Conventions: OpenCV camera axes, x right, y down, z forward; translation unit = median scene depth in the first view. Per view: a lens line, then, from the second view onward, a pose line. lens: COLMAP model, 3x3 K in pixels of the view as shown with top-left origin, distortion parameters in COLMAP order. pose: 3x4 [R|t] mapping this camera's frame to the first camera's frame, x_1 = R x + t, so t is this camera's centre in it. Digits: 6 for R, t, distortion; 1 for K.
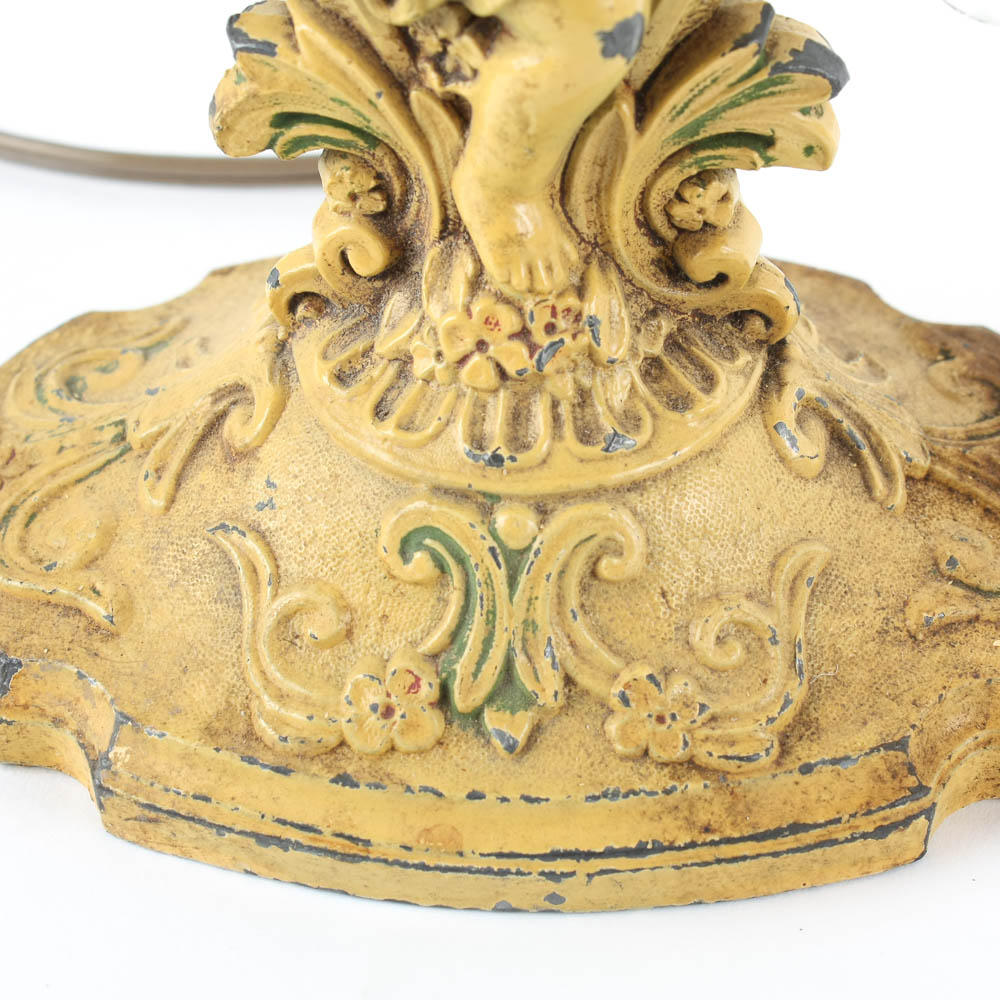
lens RADIAL K [[2578.3, 0, 501.7], [0, 2578.3, 503.6], [0, 0, 1]] dist [-0.037315, 0.000000]
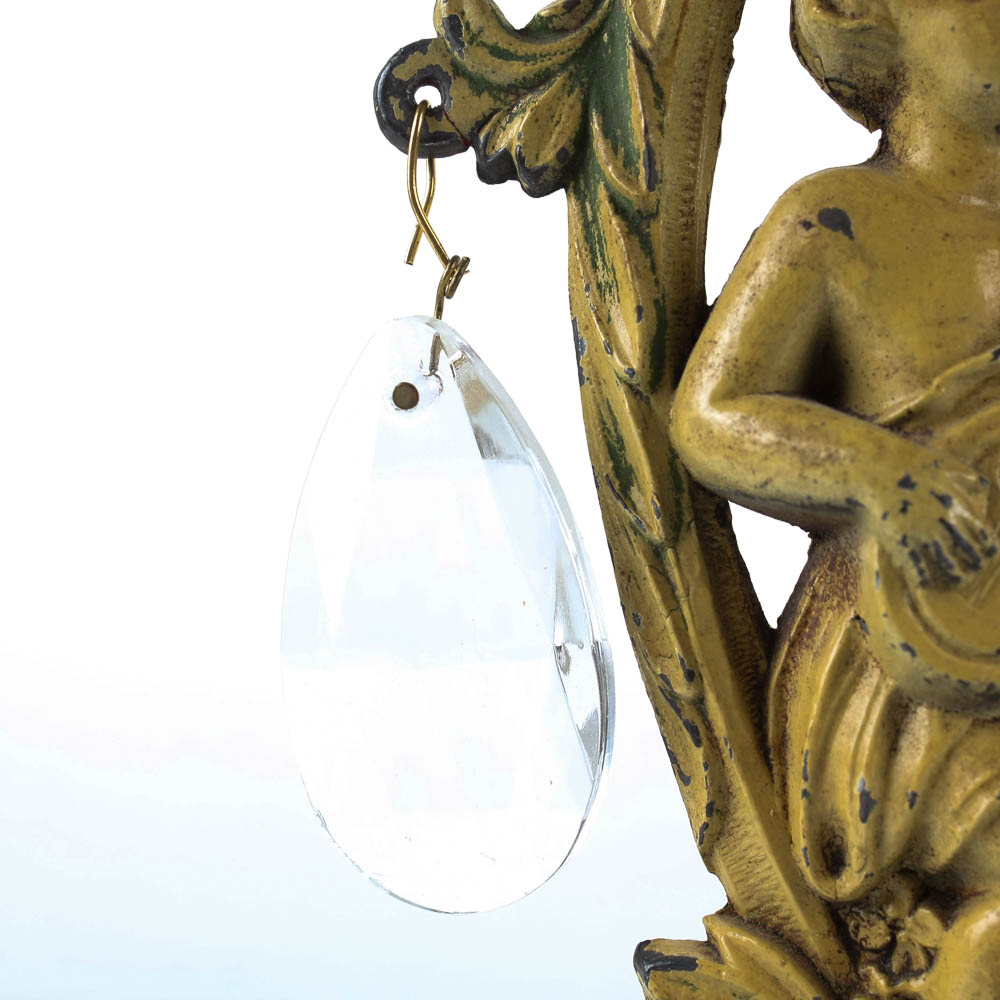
lens RADIAL K [[2578.3, 0, 508.5], [0, 2578.3, 509.5], [0, 0, 1]] dist [-0.037315, 0.000000]
pose [[0.999999, -0.000909, -0.000616, -0.146698], [0.000228, 0.720618, -0.693333, 0.316952], [0.001075, 0.693332, 0.720617, 0.241849]]
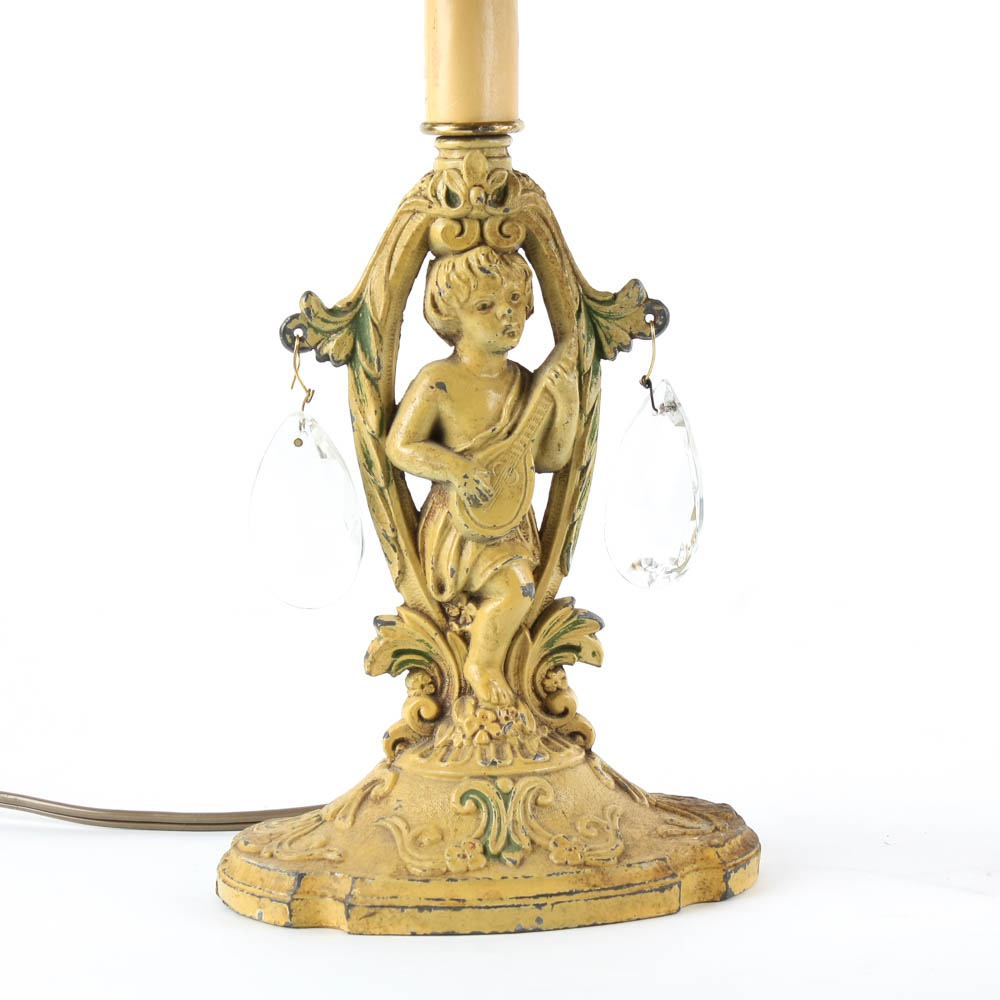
lens RADIAL K [[4365.0, 0, 500.4], [0, 4365.0, 496.7], [0, 0, 1]] dist [0.061724, 0.000000]
pose [[0.980053, -0.041228, 0.194414, -0.830682], [0.141158, 0.833019, -0.534933, 2.090728], [-0.139896, 0.551705, 0.822223, -2.733324]]
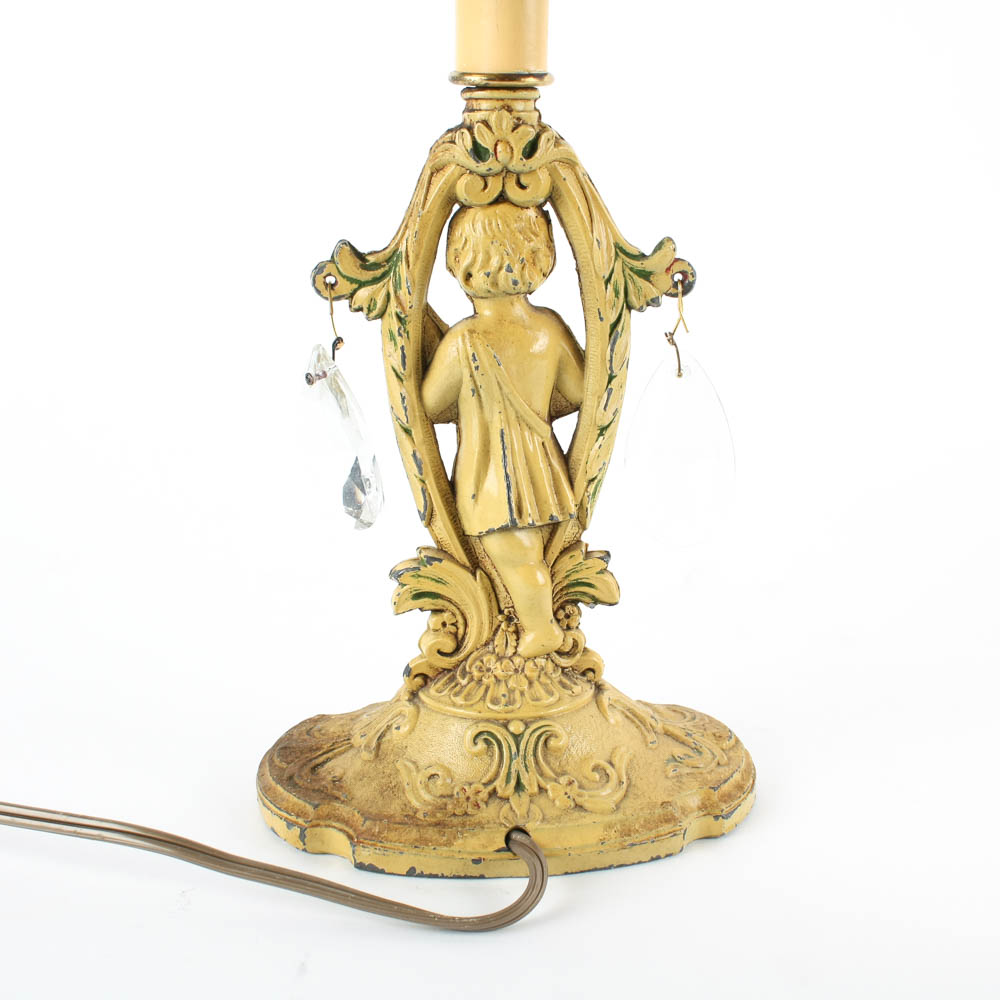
lens RADIAL K [[1437.2, 0, 505.1], [0, 1437.2, 501.4], [0, 0, 1]] dist [-0.136060, 0.000000]
pose [[0.993798, -0.031612, 0.106608, -0.157385], [0.070874, 0.918833, -0.388230, 0.369505], [-0.085683, 0.393379, 0.915375, -0.460786]]
